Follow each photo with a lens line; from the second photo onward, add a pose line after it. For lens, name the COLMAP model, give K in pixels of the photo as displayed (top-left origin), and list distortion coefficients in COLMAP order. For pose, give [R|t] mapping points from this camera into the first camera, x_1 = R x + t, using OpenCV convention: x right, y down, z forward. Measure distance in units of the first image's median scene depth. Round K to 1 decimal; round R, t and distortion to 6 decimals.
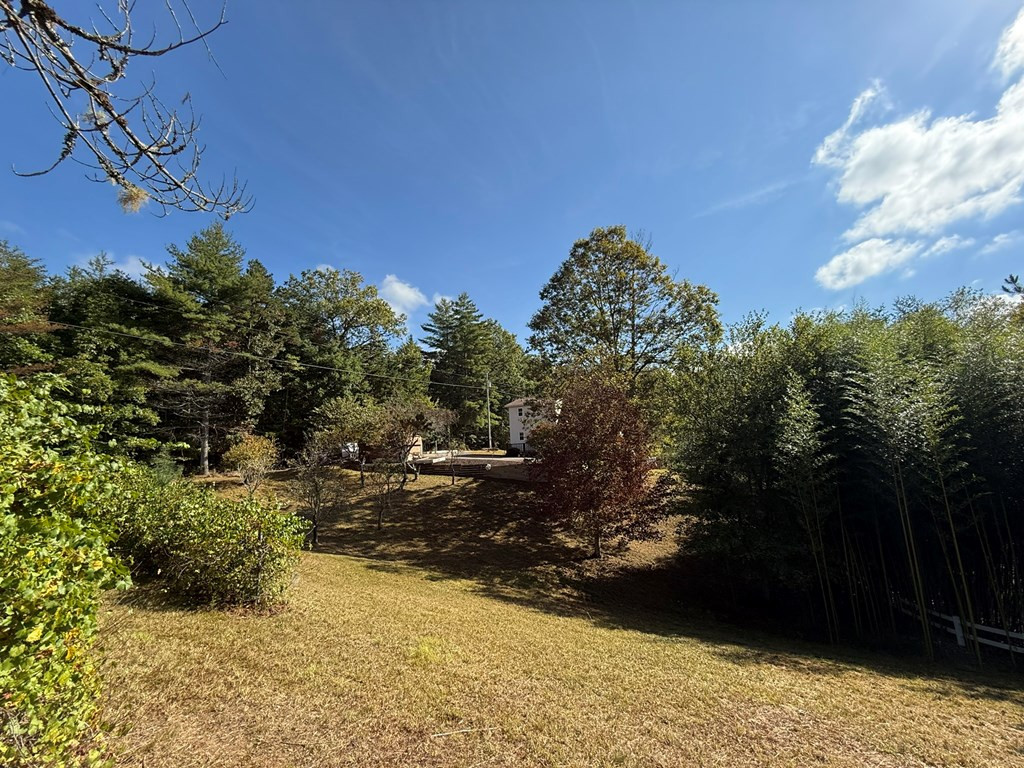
lens RADIAL K [[407.5, 0, 515.8], [0, 407.5, 381.7], [0, 0, 1]] dist [0.001337, -0.000993]
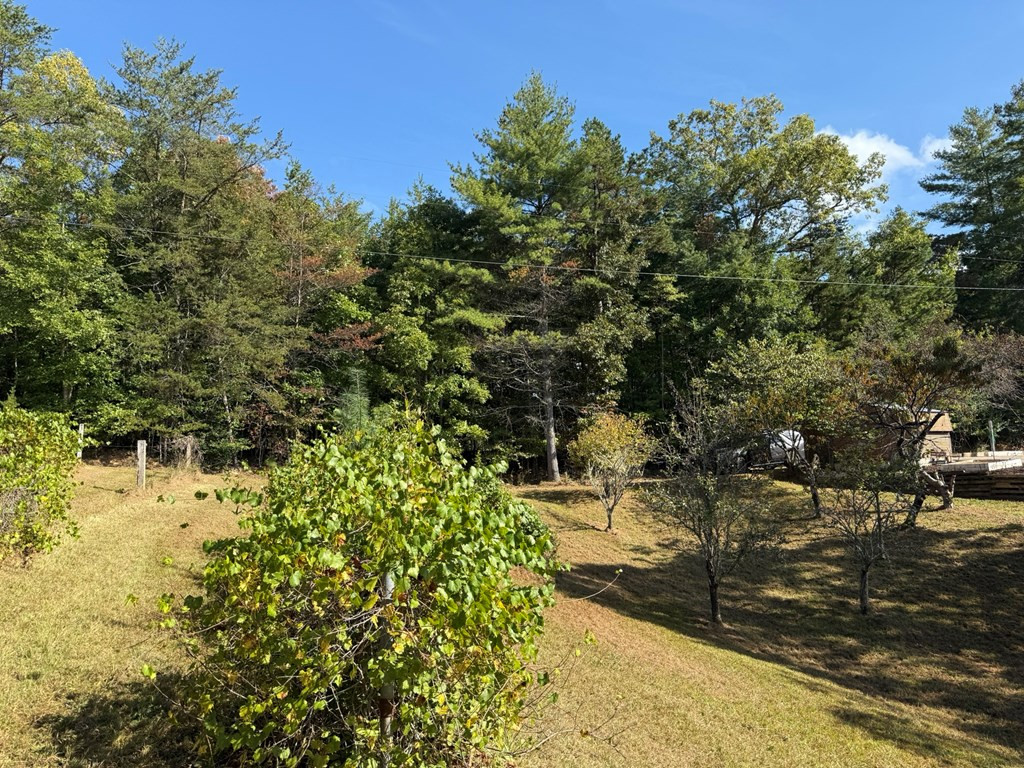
lens RADIAL K [[730.6, 0, 499.0], [0, 730.6, 384.3], [0, 0, 1]] dist [0.106111, -0.161706]
pose [[0.725286, -0.061535, -0.685692, -0.046087], [0.103313, 0.994447, 0.020036, 0.049204], [0.680651, -0.085373, 0.727616, 0.137725]]
